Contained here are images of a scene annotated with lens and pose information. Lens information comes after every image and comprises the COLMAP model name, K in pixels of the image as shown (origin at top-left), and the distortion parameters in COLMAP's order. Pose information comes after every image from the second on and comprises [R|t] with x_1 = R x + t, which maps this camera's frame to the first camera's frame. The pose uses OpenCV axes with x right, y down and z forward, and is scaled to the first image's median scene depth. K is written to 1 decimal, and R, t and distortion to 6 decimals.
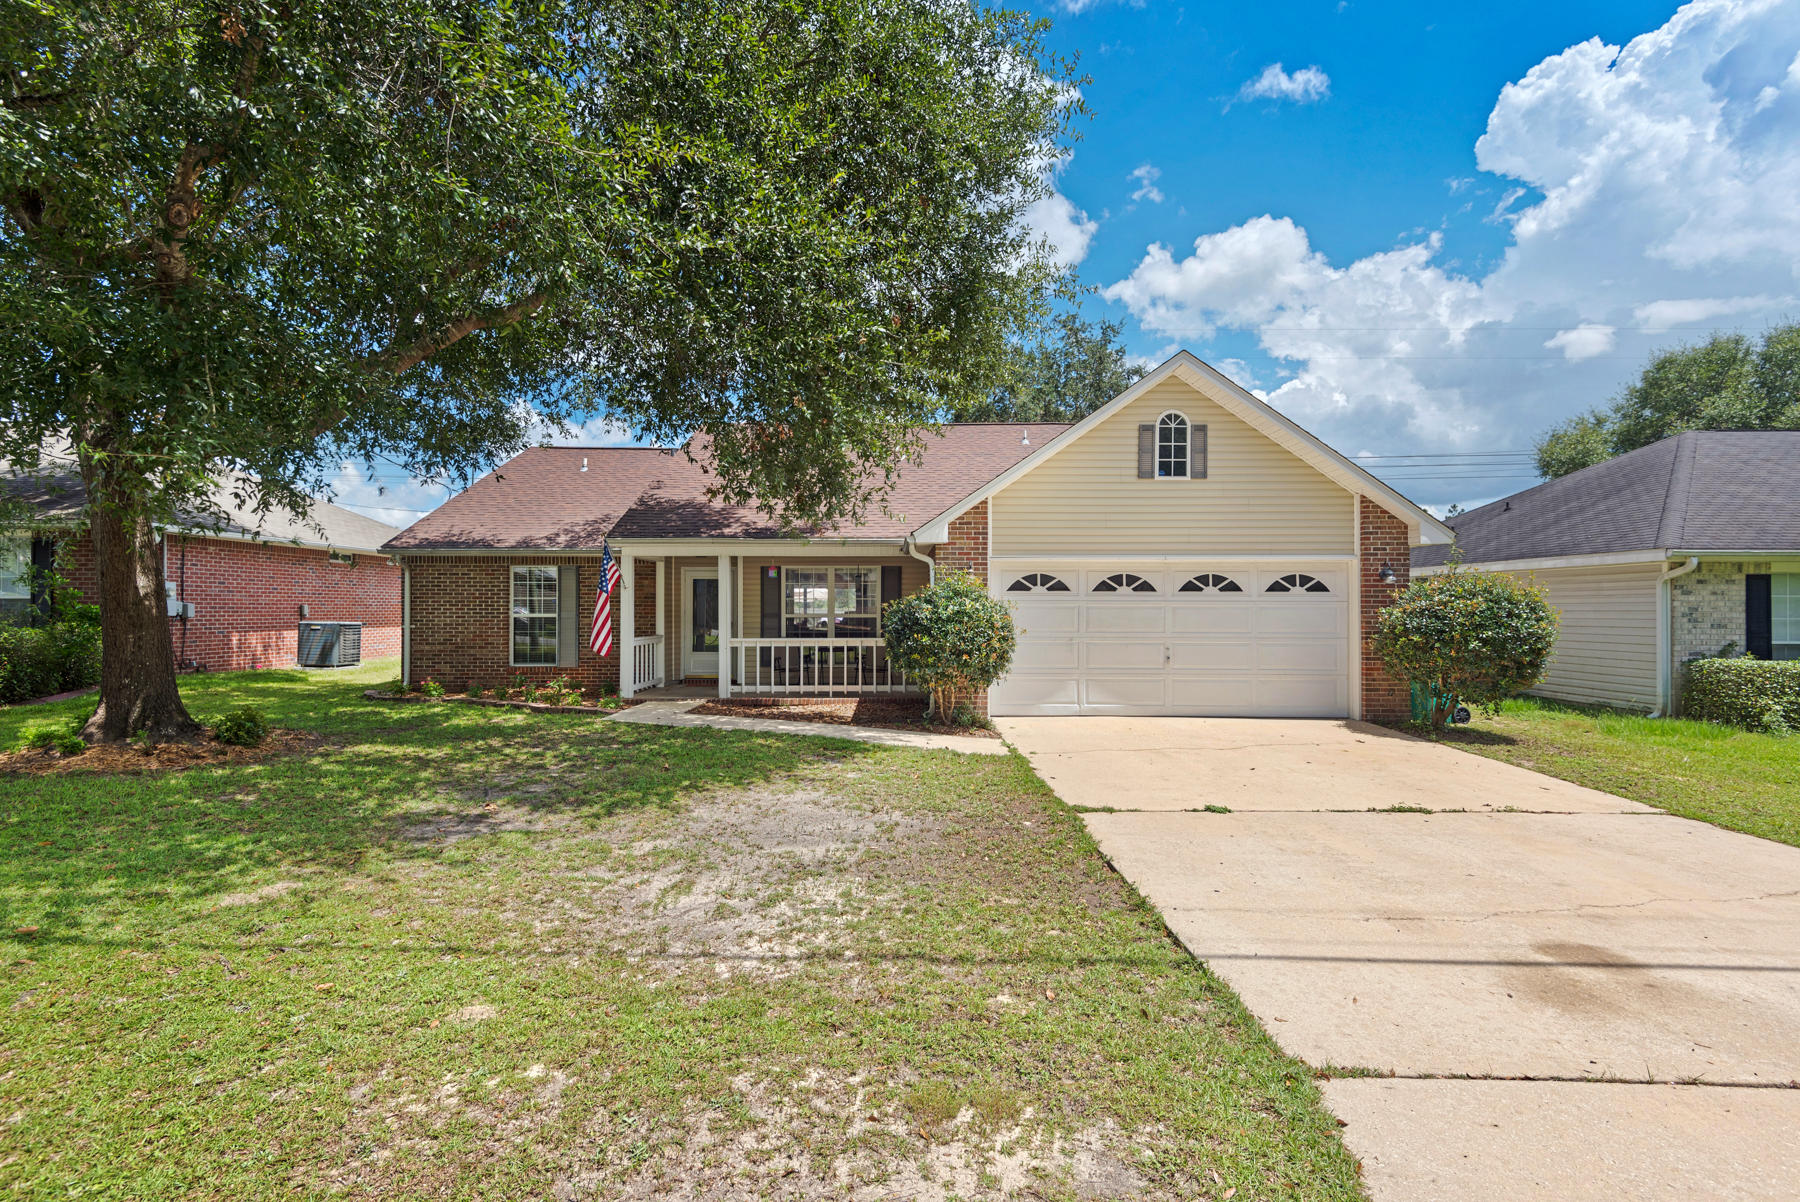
lens RADIAL K [[815.3, 0, 897.3], [0, 815.3, 601.2], [0, 0, 1]] dist [0.009045, -0.000189]
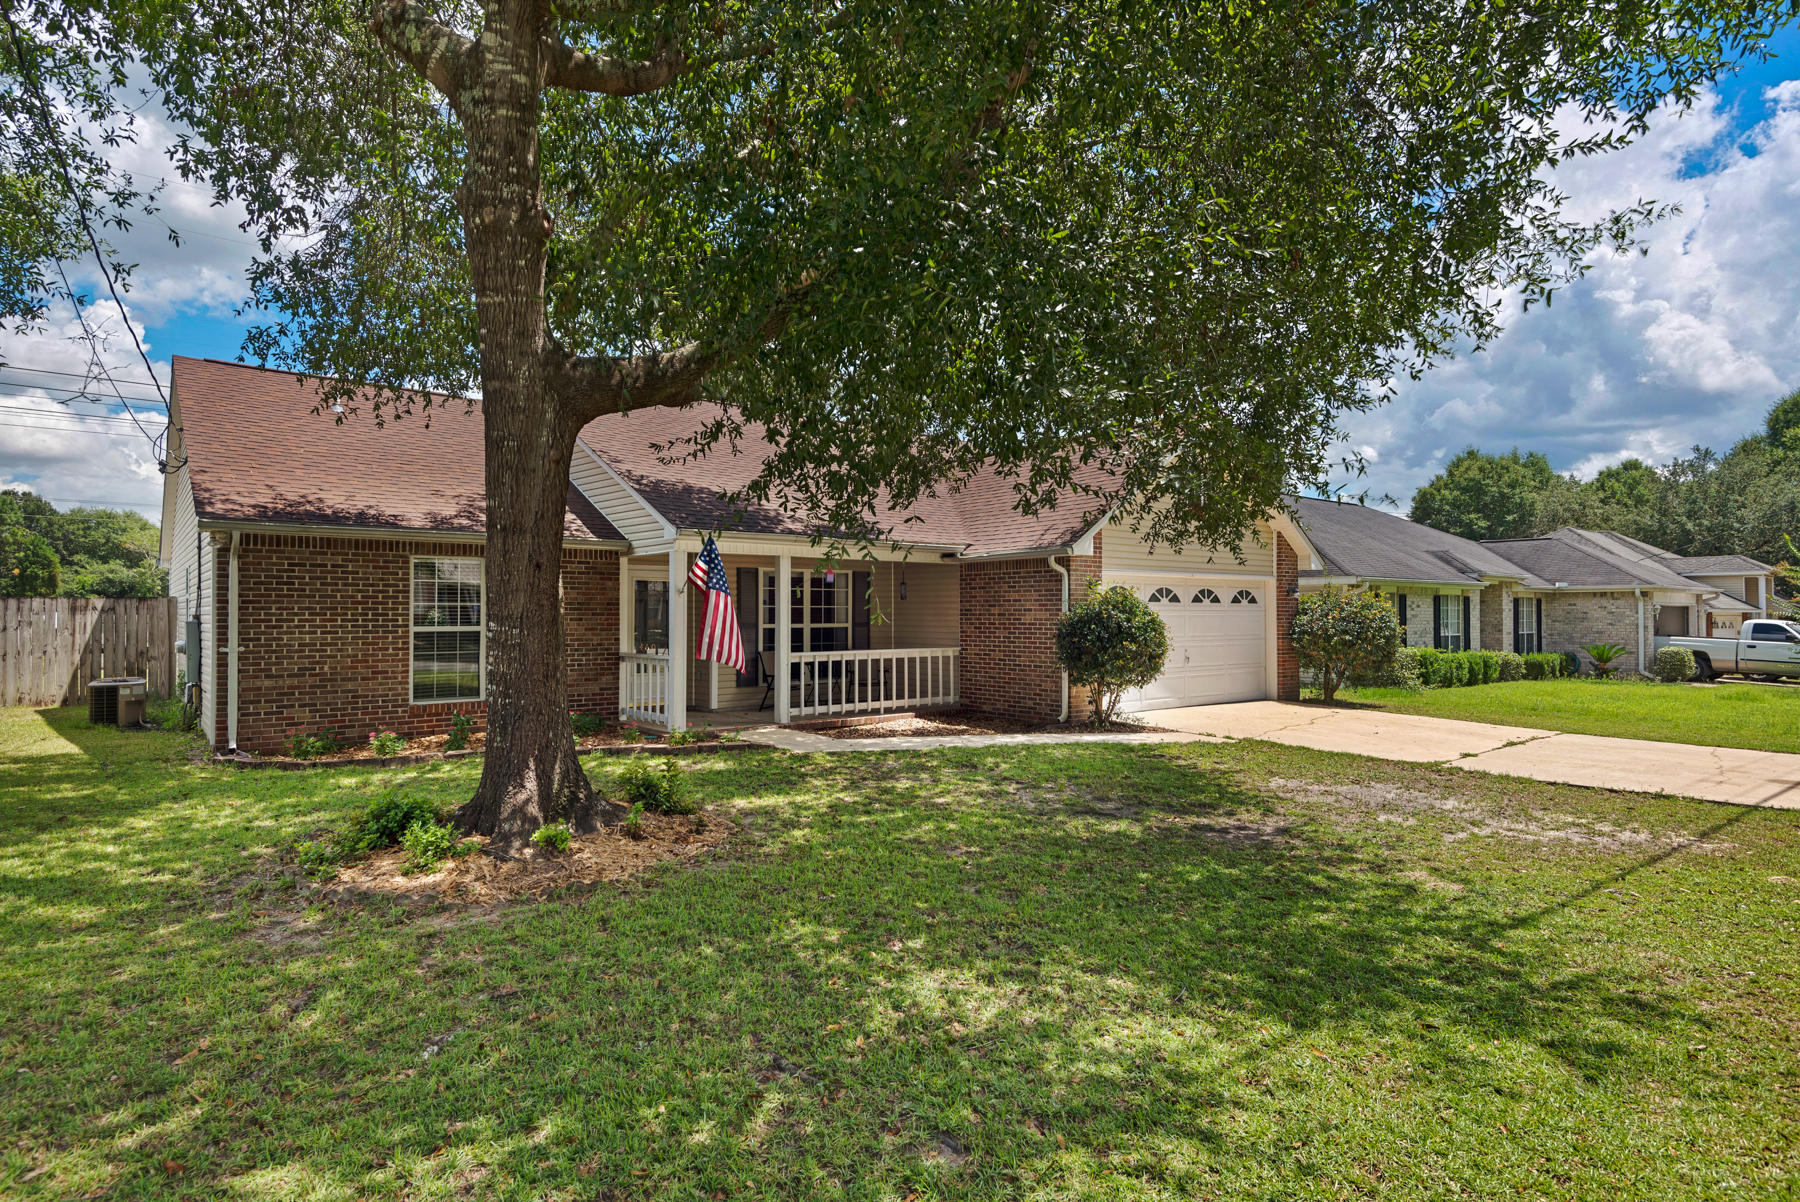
lens RADIAL K [[936.2, 0, 894.1], [0, 936.2, 601.7], [0, 0, 1]] dist [0.007087, 0.000235]
pose [[0.776244, 0.008707, 0.630373, -0.885379], [-0.002663, 0.999941, -0.010532, 0.002734], [-0.630427, 0.006497, 0.776221, 0.201861]]
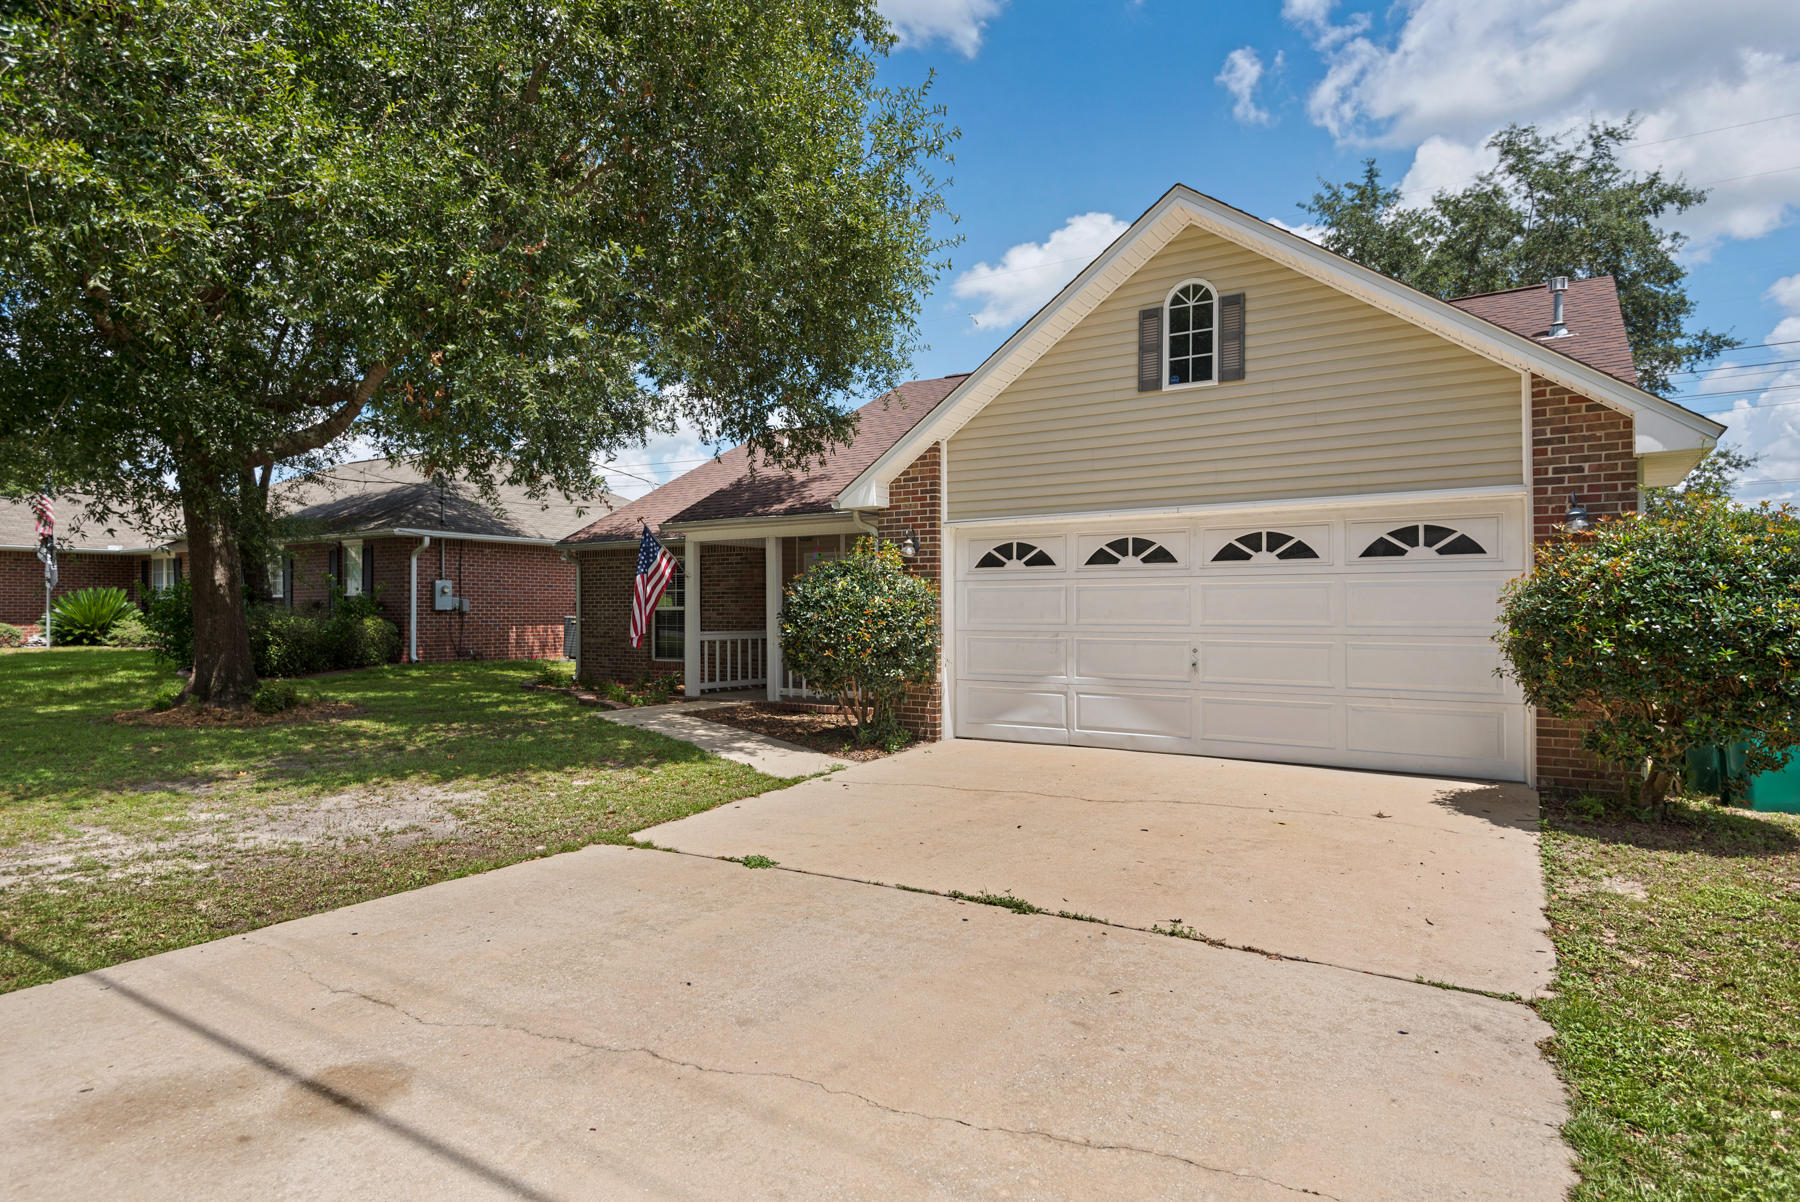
lens RADIAL K [[1017.3, 0, 900.8], [0, 1017.3, 605.8], [0, 0, 1]] dist [0.025079, 0.000210]
pose [[0.839608, -0.006011, -0.543159, 0.581426], [0.008674, 0.999960, 0.002342, 0.019396], [0.543123, -0.006678, 0.839627, 0.197700]]
